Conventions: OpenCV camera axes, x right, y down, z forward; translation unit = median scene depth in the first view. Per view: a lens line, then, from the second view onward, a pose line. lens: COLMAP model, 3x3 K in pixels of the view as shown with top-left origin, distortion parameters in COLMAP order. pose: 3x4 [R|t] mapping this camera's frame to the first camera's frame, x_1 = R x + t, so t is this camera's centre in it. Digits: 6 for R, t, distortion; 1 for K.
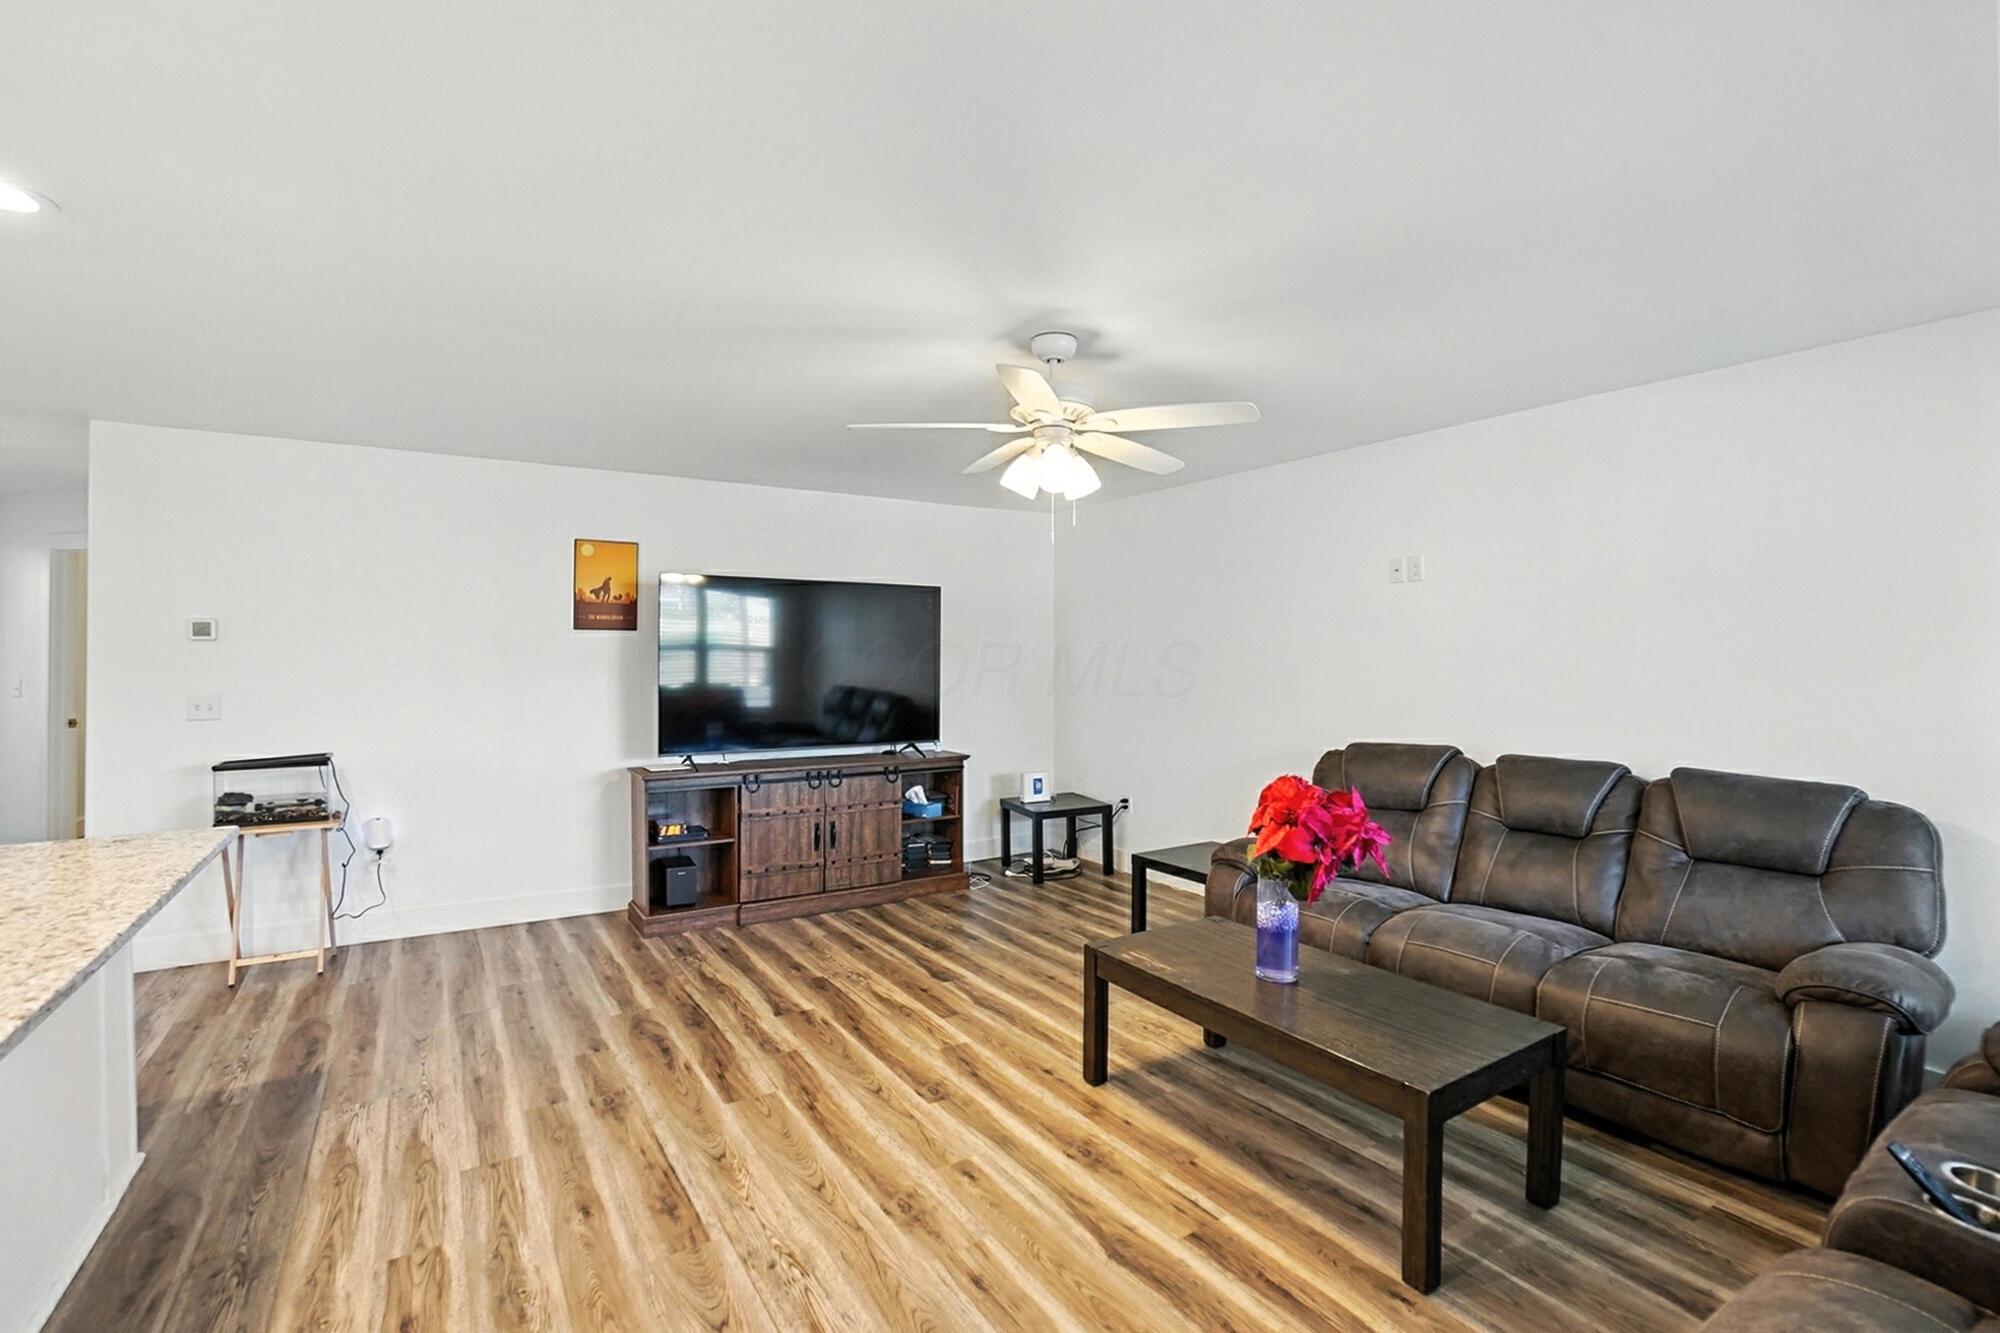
lens RADIAL K [[885.7, 0, 994.1], [0, 885.7, 650.3], [0, 0, 1]] dist [-0.052120, 0.017757]
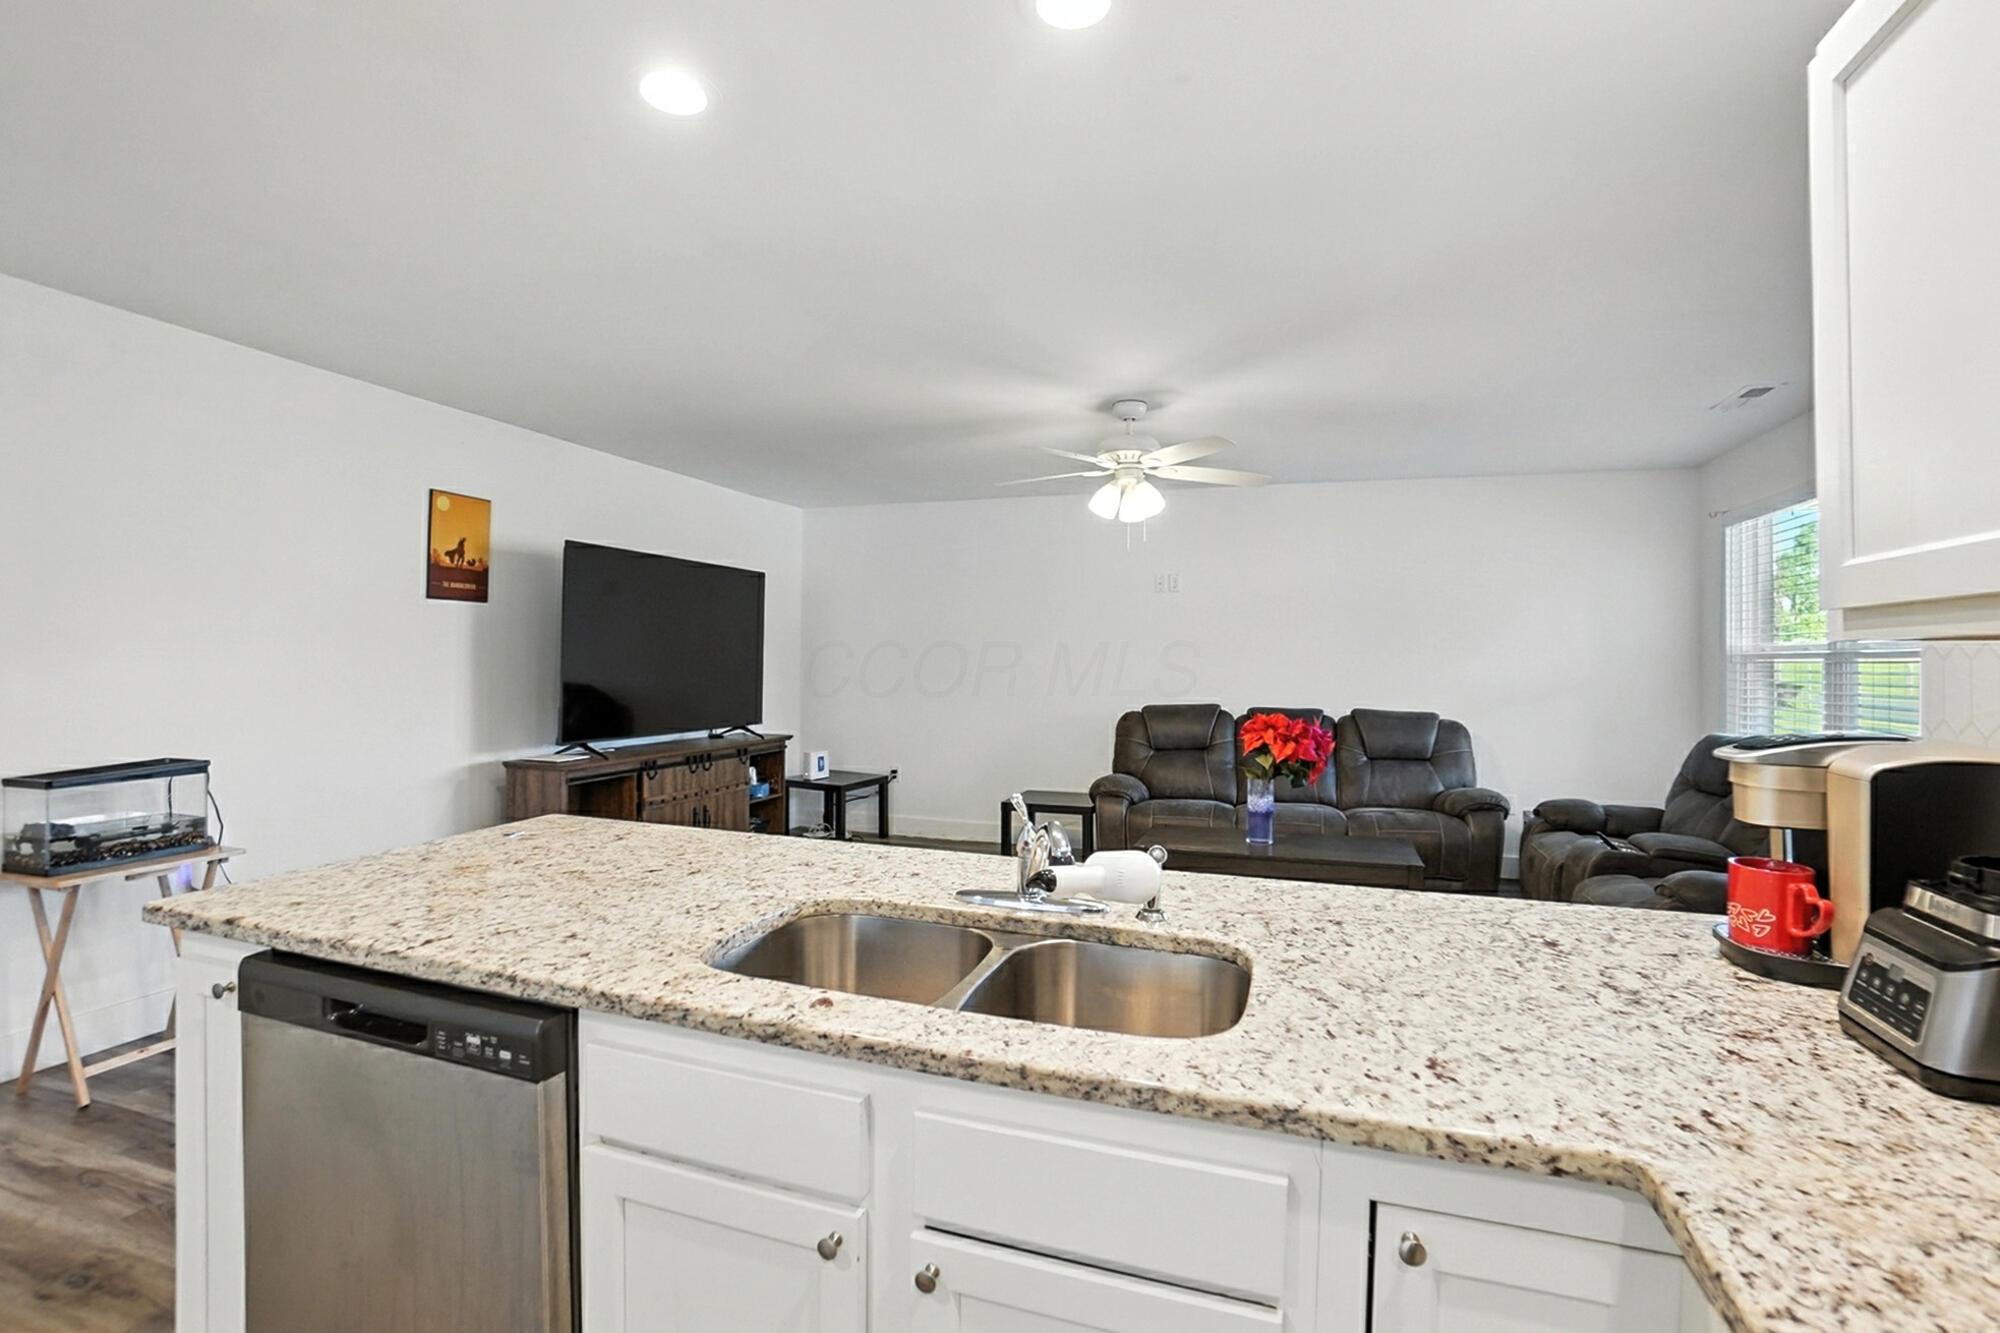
lens RADIAL K [[922.6, 0, 975.9], [0, 922.6, 649.0], [0, 0, 1]] dist [-0.019918, 0.000088]
pose [[0.789249, 0.011858, 0.613959, -0.745867], [-0.011807, 0.999922, -0.004135, 0.026041], [-0.613960, -0.003985, 0.789327, 0.008450]]
